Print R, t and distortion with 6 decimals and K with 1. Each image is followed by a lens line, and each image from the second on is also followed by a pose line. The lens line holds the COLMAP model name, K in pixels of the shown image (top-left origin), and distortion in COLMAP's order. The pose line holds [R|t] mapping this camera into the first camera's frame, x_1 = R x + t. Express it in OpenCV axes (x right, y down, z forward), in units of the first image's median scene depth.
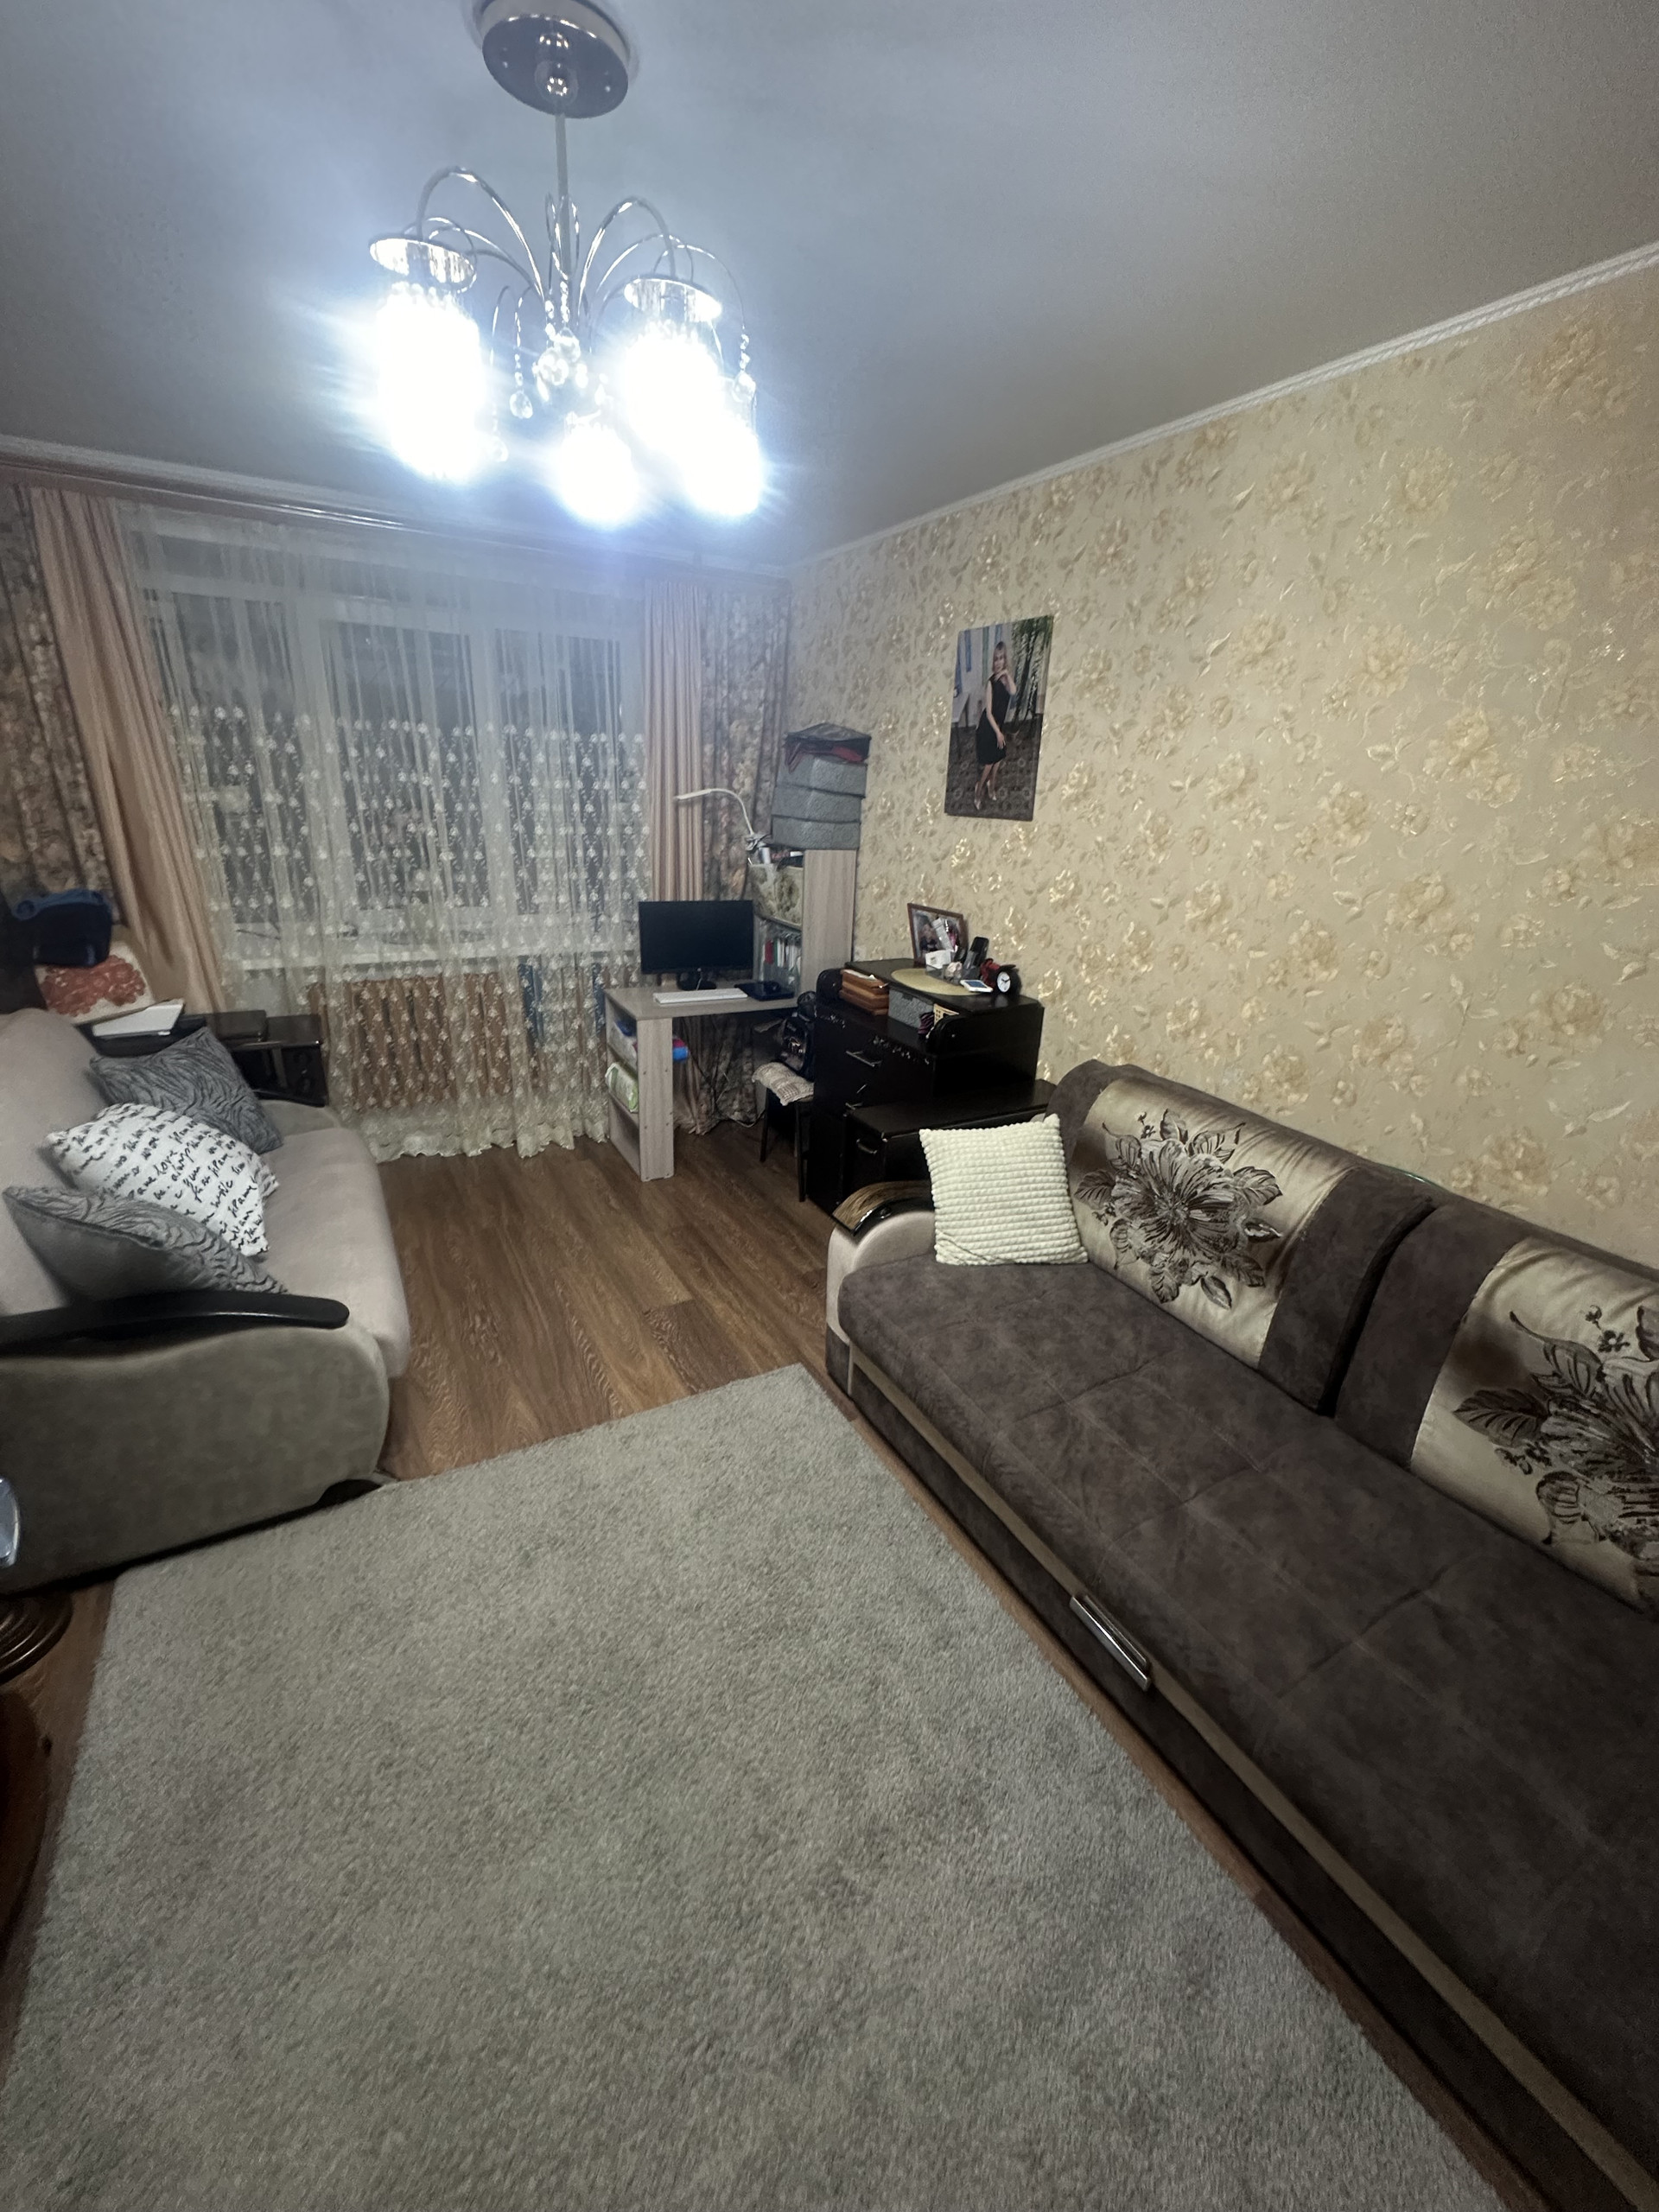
lens RADIAL K [[883.9, 0, 829.5], [0, 883.9, 1106.0], [0, 0, 1]] dist [0.002132, -0.000225]
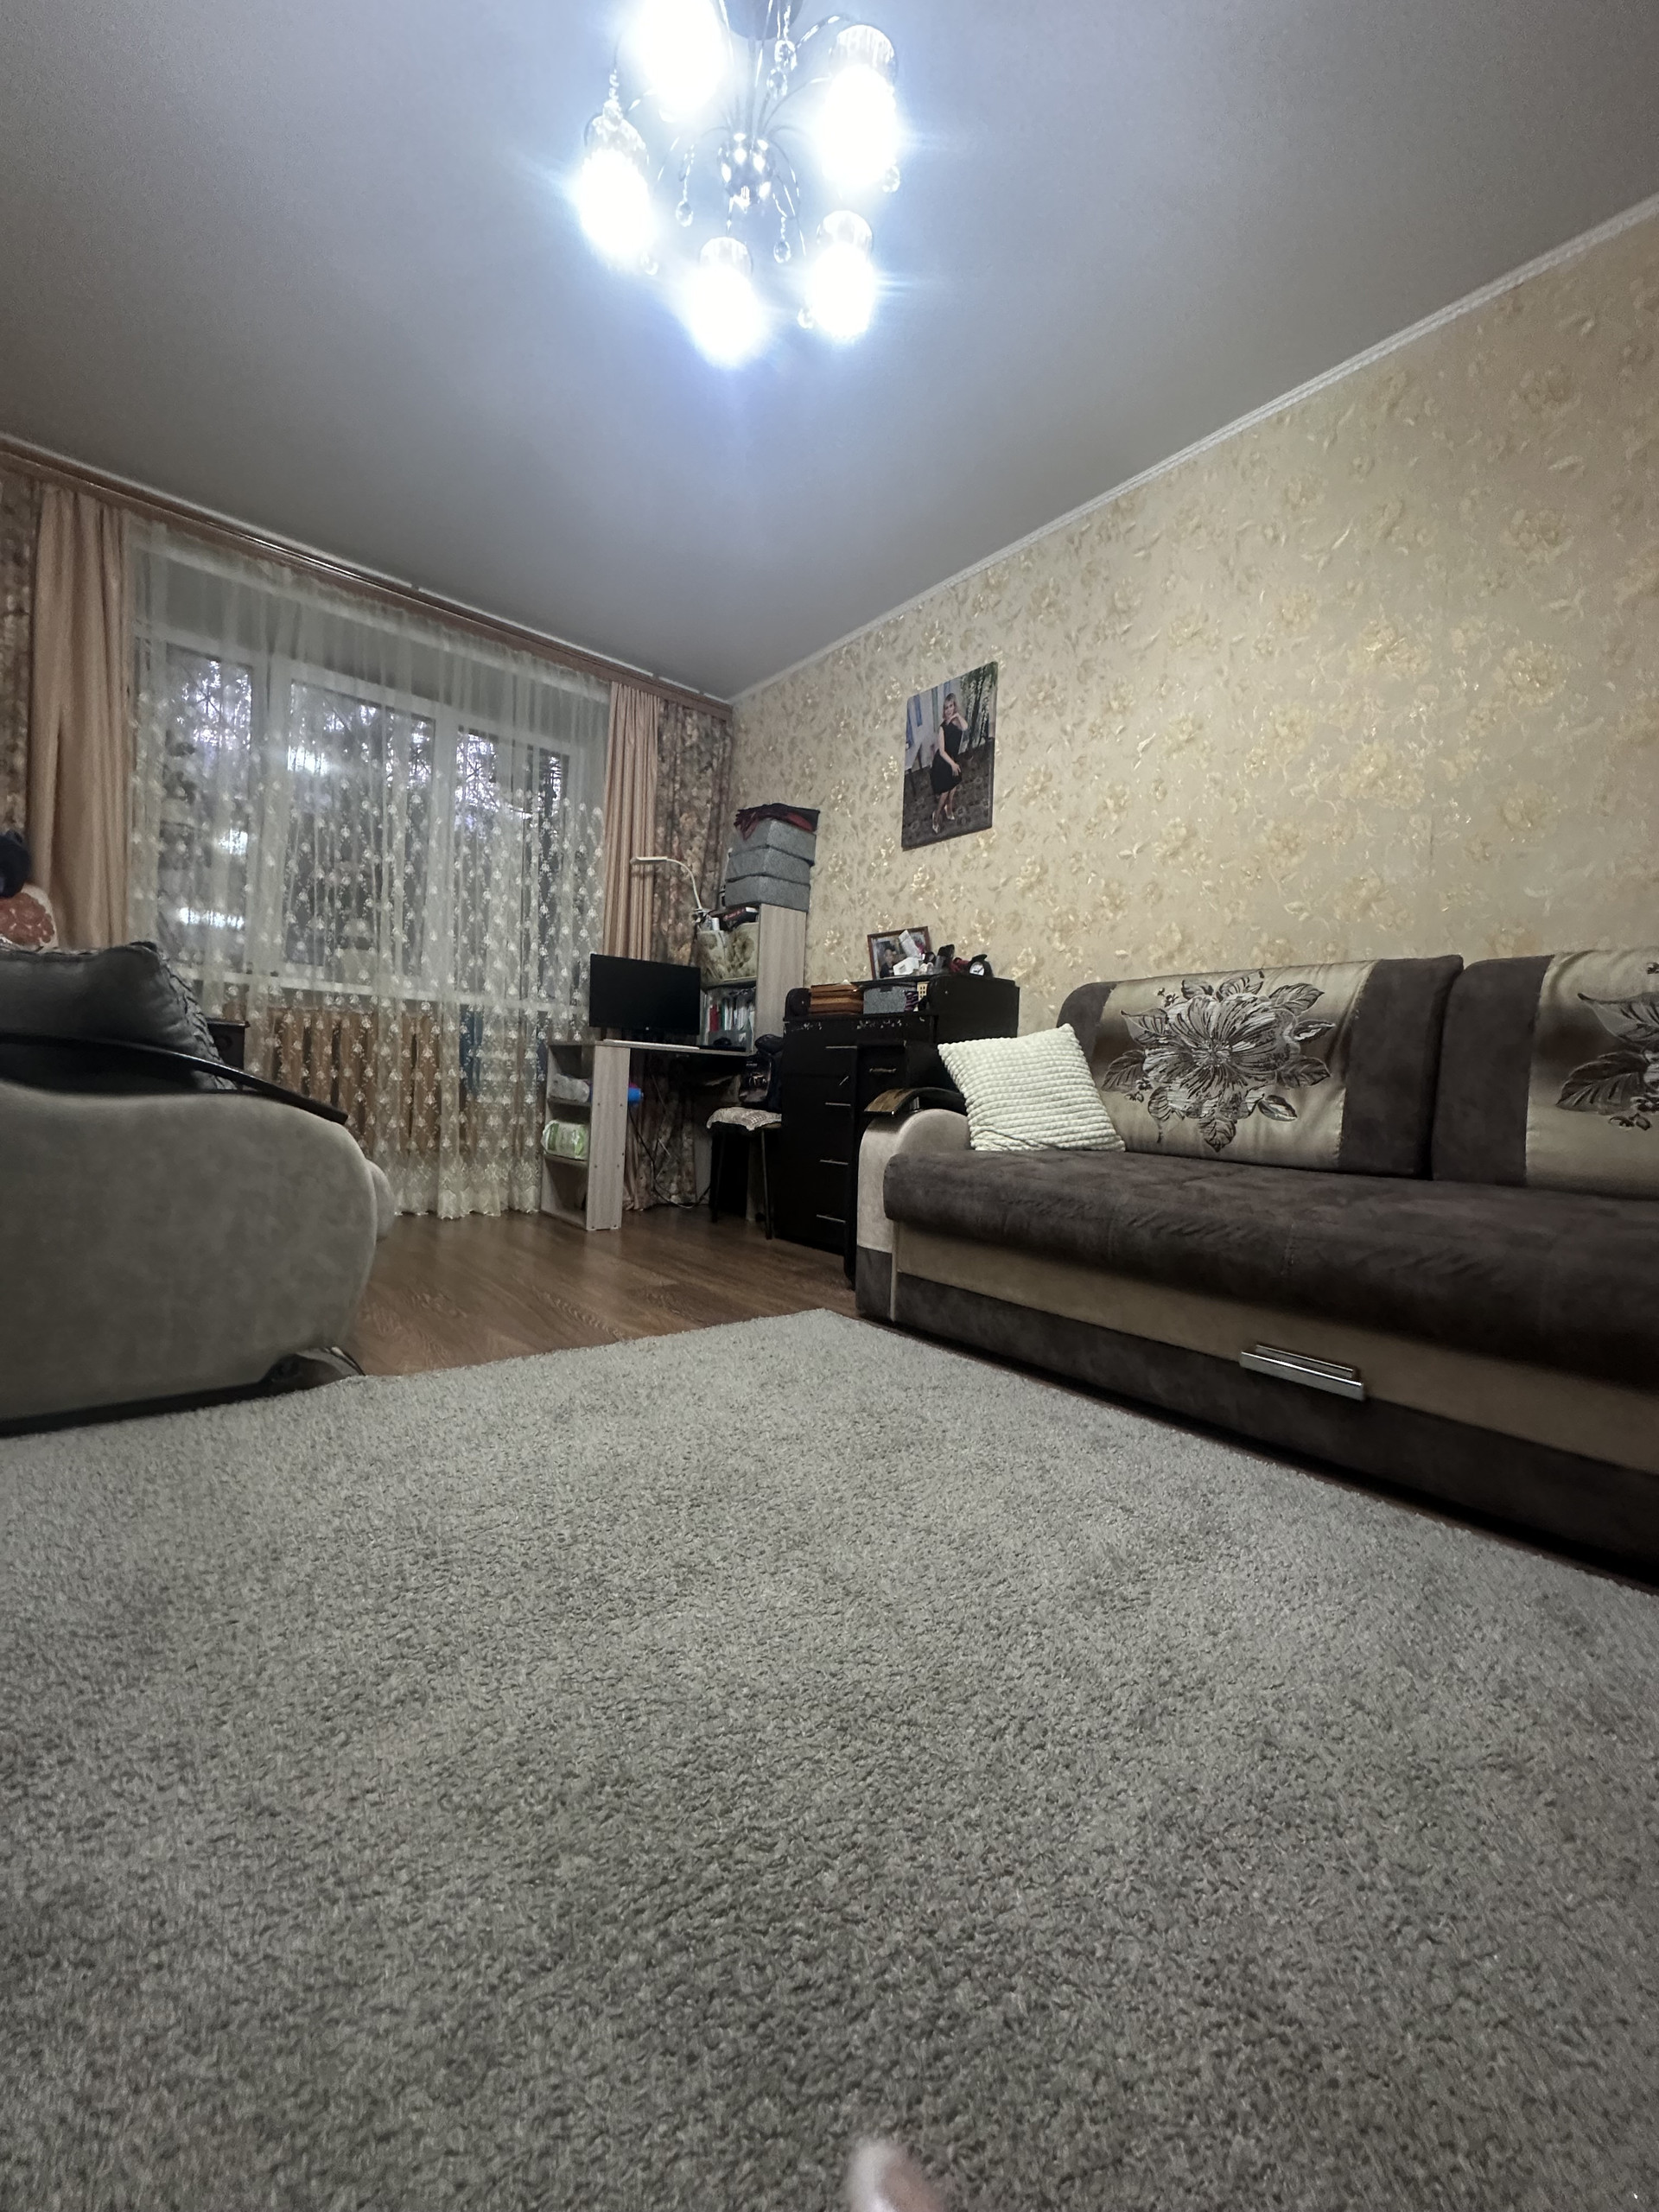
lens RADIAL K [[883.9, 0, 829.5], [0, 883.9, 1106.0], [0, 0, 1]] dist [0.002132, -0.000225]
pose [[0.984178, -0.001873, 0.177172, -0.165860], [0.059252, 0.945852, -0.319145, 0.344416], [-0.166981, 0.324593, 0.930998, 0.104711]]
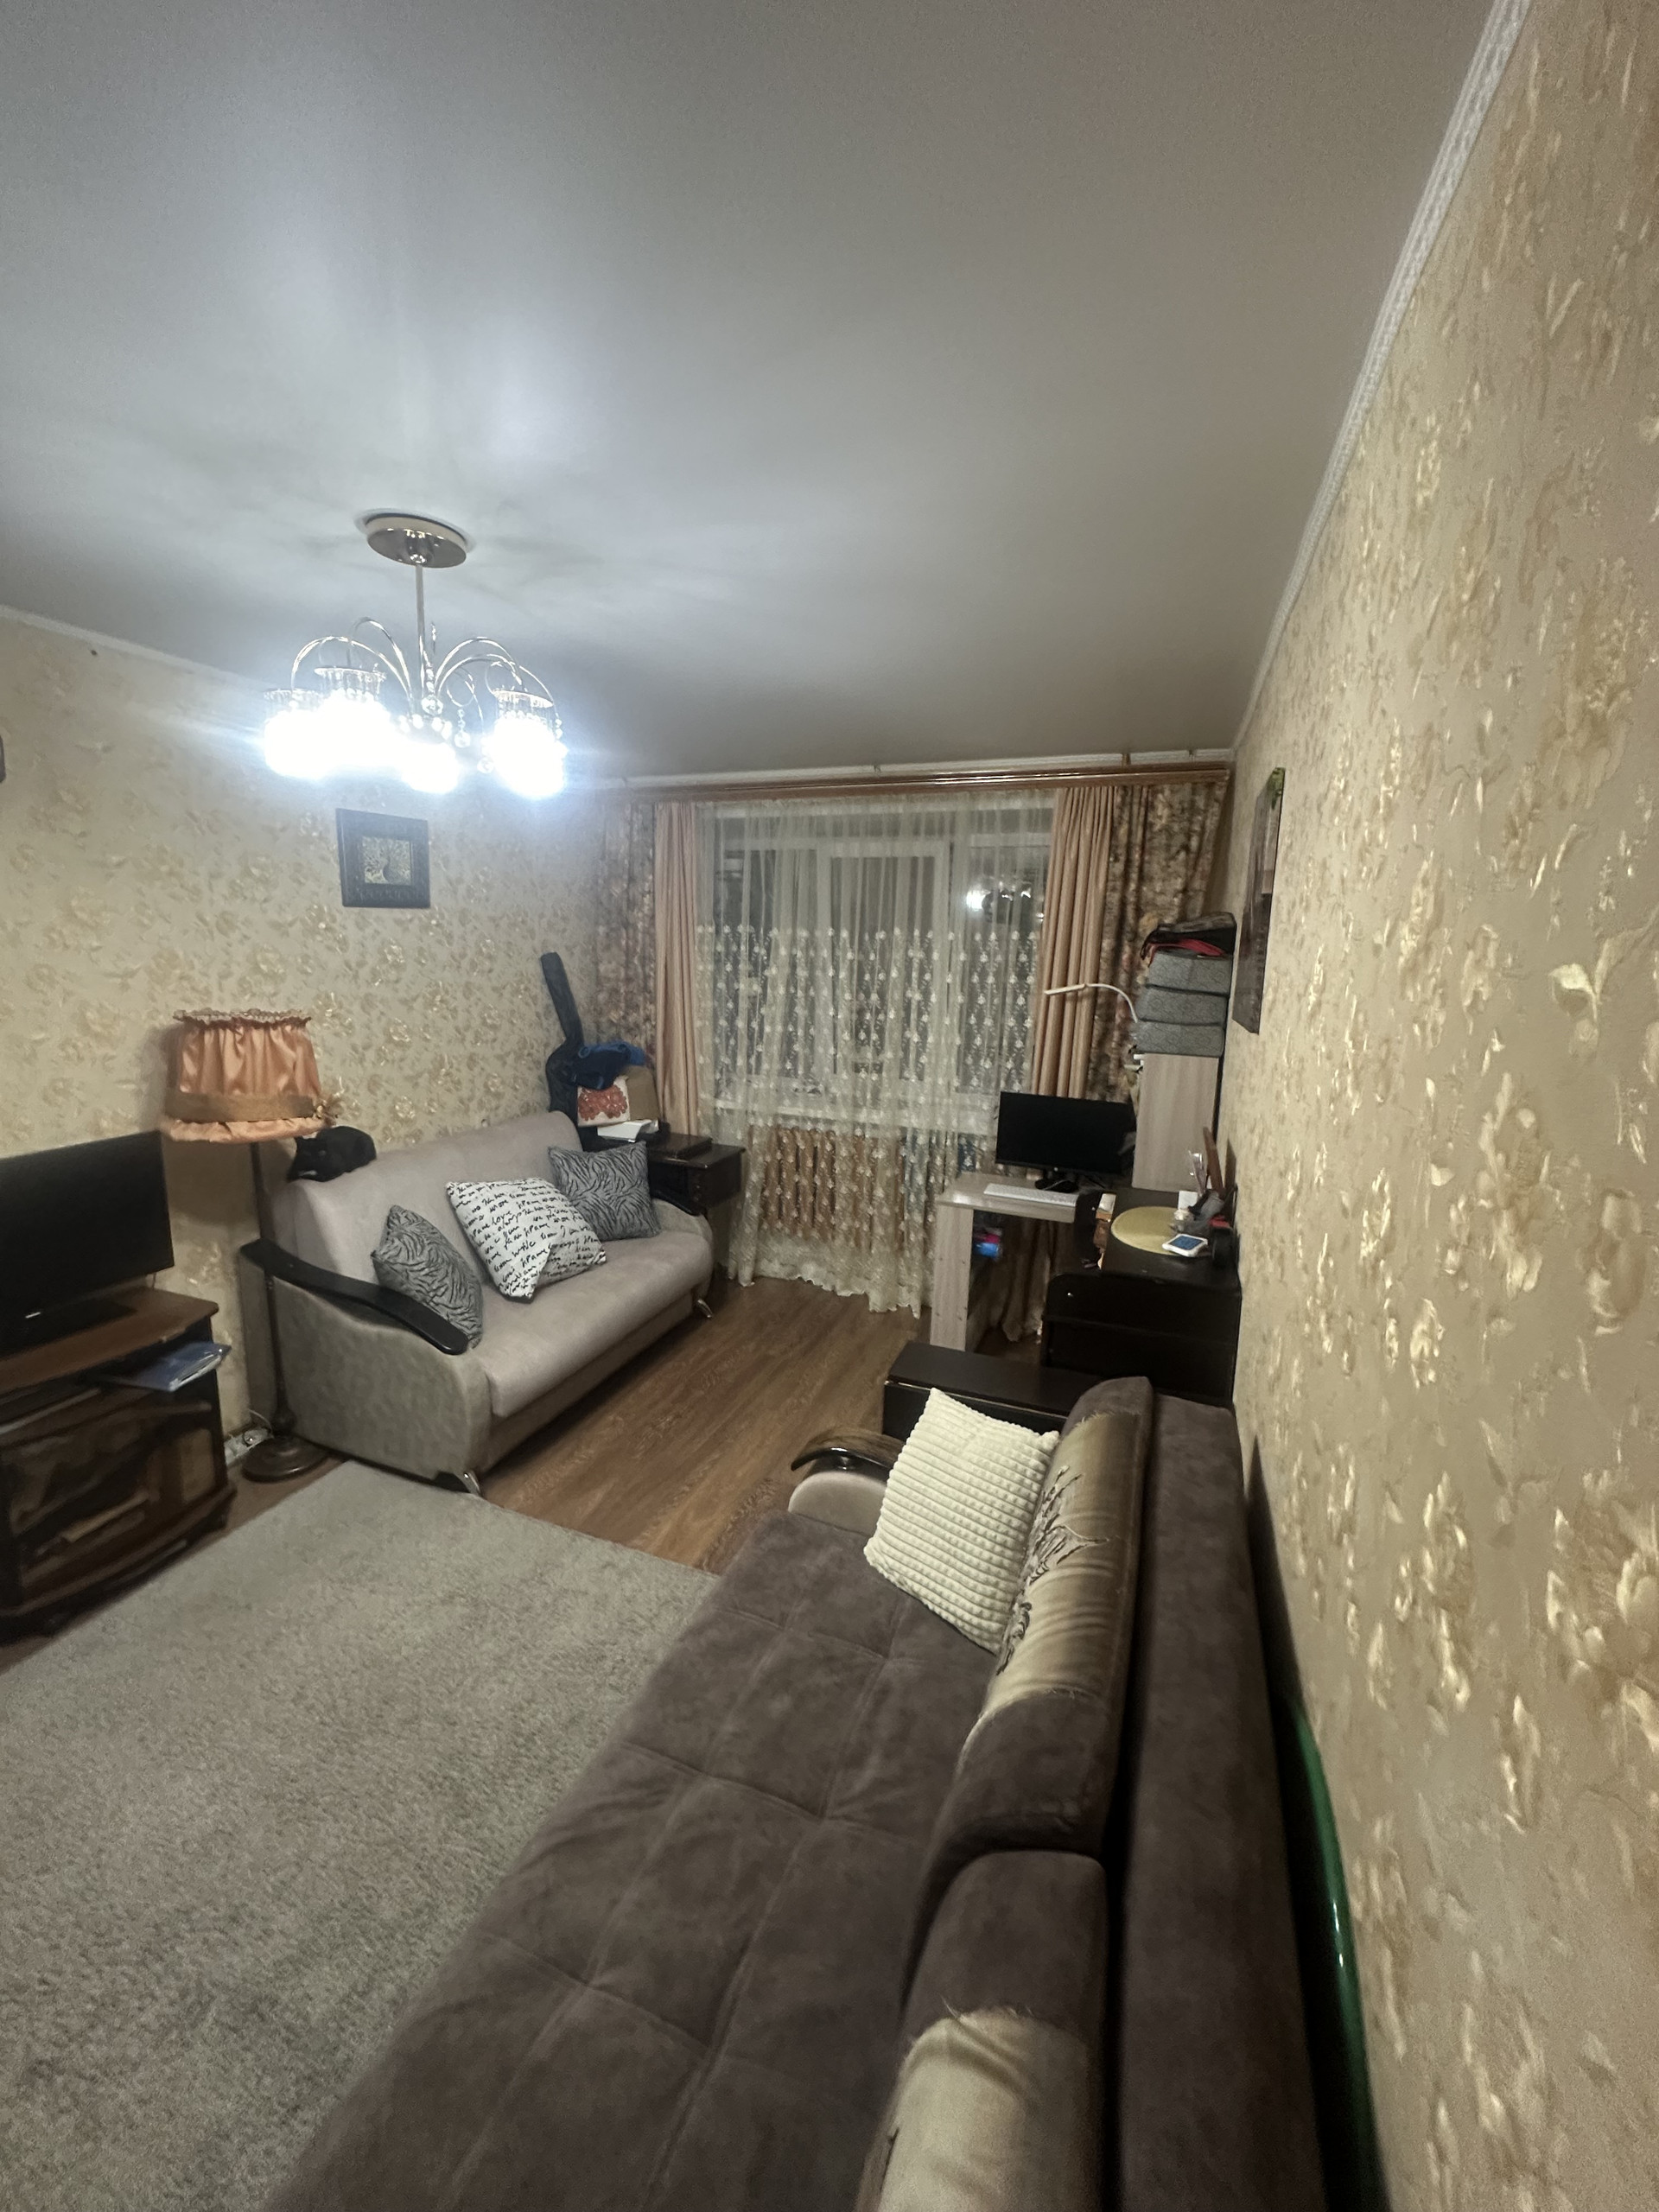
lens RADIAL K [[887.4, 0, 829.5], [0, 887.4, 1106.0], [0, 0, 1]] dist [0.001706, -0.000002]
pose [[0.632559, 0.119615, -0.765220, 0.550059], [-0.267509, 0.960941, -0.070925, -0.120483], [0.726848, 0.249568, 0.639851, 0.293941]]
